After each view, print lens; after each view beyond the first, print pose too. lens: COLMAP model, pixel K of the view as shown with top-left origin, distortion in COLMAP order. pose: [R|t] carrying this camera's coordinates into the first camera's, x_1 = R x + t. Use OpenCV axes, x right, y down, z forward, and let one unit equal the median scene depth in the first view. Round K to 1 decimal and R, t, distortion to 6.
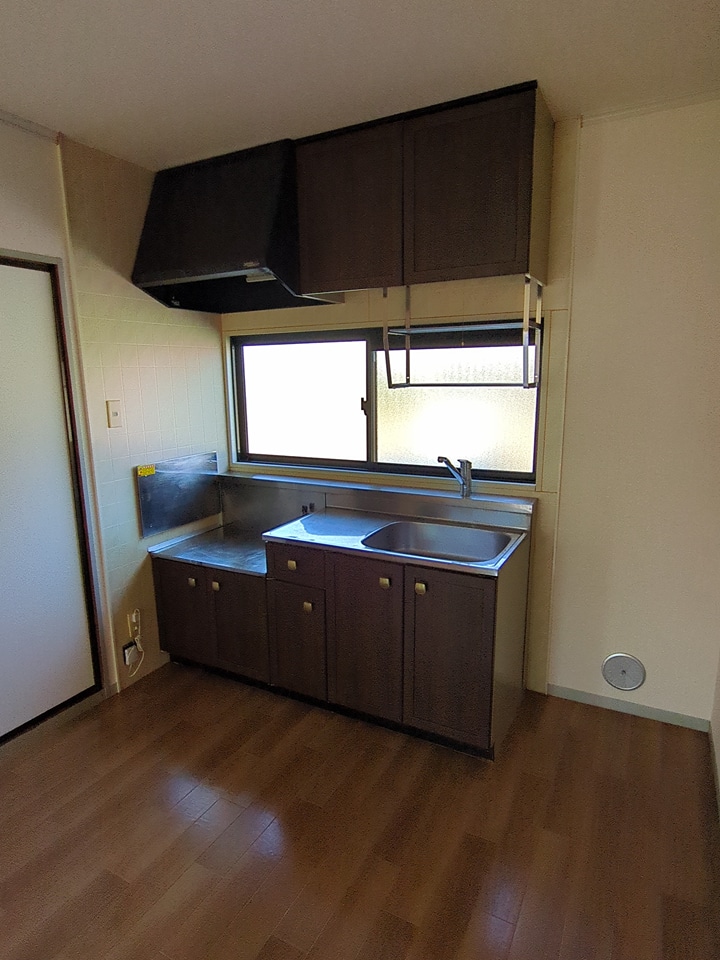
lens RADIAL K [[619.6, 0, 358.1], [0, 619.6, 516.8], [0, 0, 1]] dist [0.039548, -0.001031]
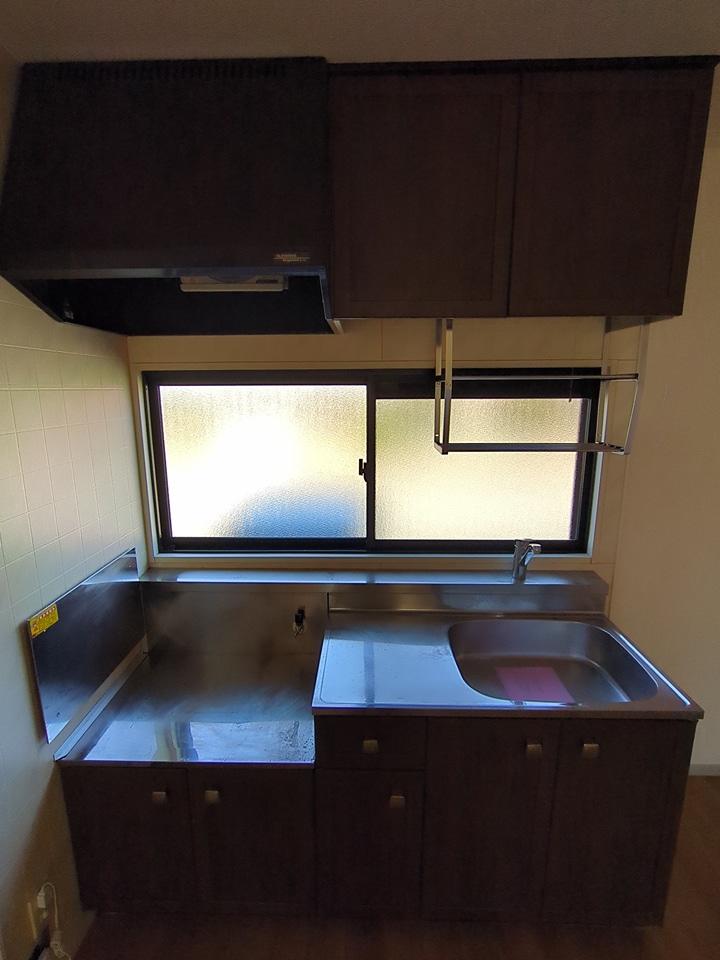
lens RADIAL K [[485.4, 0, 359.0], [0, 485.4, 498.1], [0, 0, 1]] dist [0.011227, 0.000384]
pose [[0.880322, -0.091237, 0.465520, -0.281033], [0.095266, 0.995340, 0.014924, -0.156464], [-0.464713, 0.031211, 0.884911, 0.487785]]
